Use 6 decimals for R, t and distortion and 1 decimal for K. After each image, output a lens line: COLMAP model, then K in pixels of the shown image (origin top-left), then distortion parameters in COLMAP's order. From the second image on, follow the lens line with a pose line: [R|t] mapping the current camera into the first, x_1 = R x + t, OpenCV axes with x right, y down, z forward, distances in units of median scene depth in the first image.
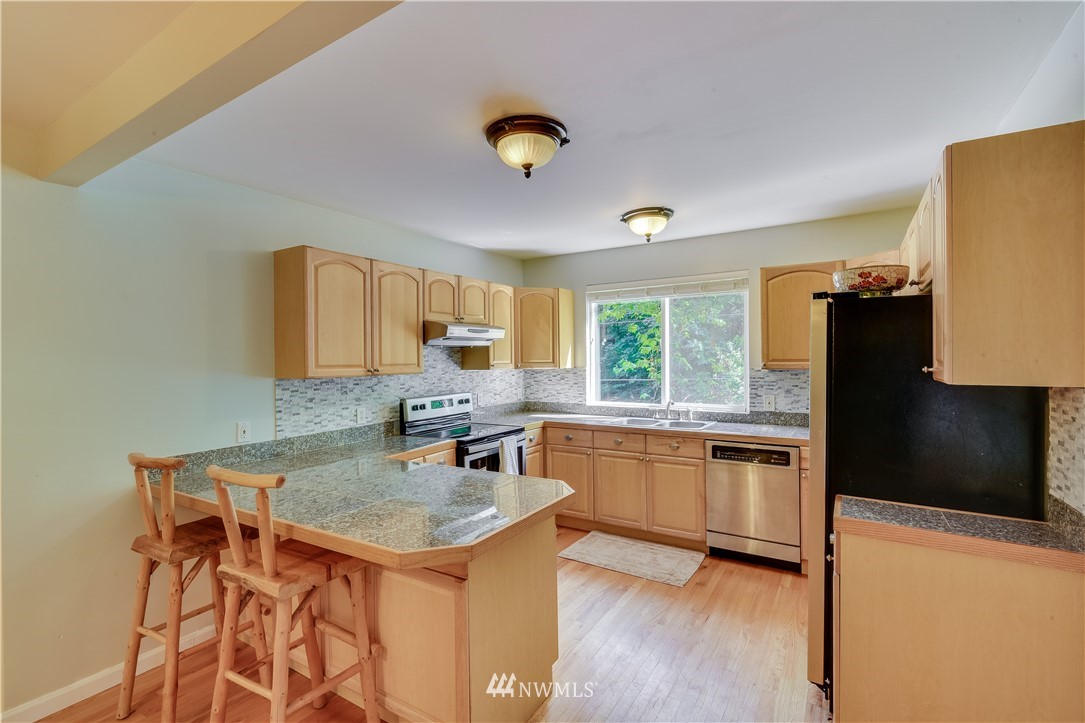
lens RADIAL K [[491.7, 0, 543.9], [0, 491.7, 360.5], [0, 0, 1]] dist [0.009249, -0.000108]
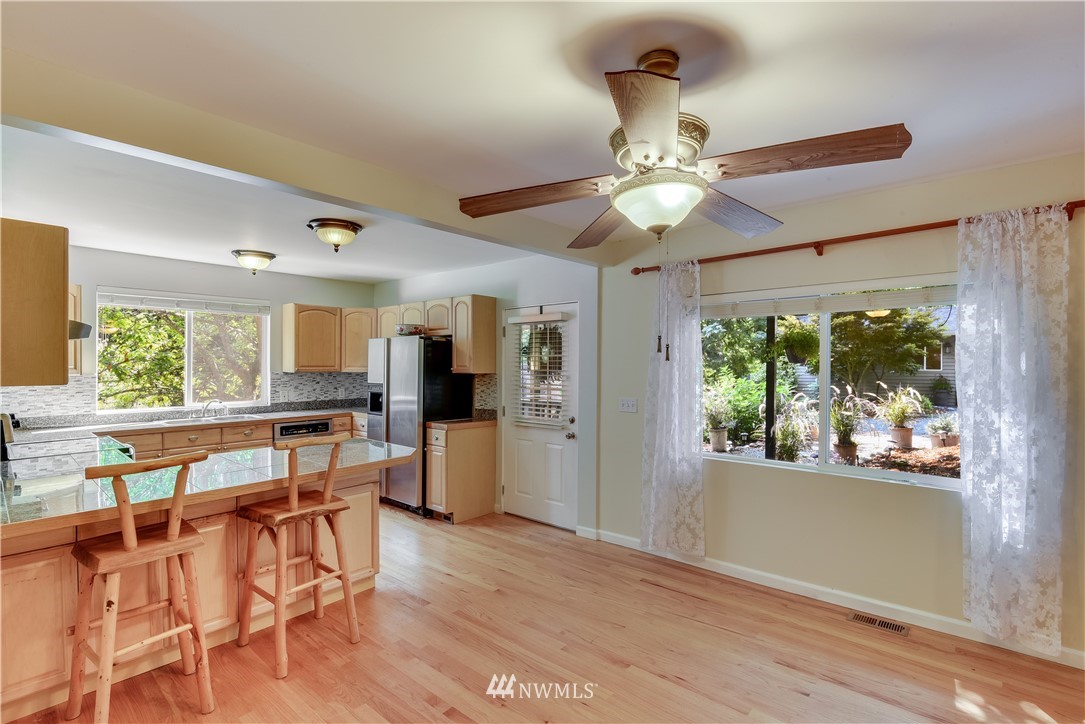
lens RADIAL K [[492.6, 0, 548.9], [0, 492.6, 365.5], [0, 0, 1]] dist [-0.002802, -0.000776]
pose [[0.137929, 0.006791, 0.990419, -0.866697], [0.004386, 0.999962, -0.007468, 0.010873], [-0.990432, 0.005374, 0.137894, 0.044795]]
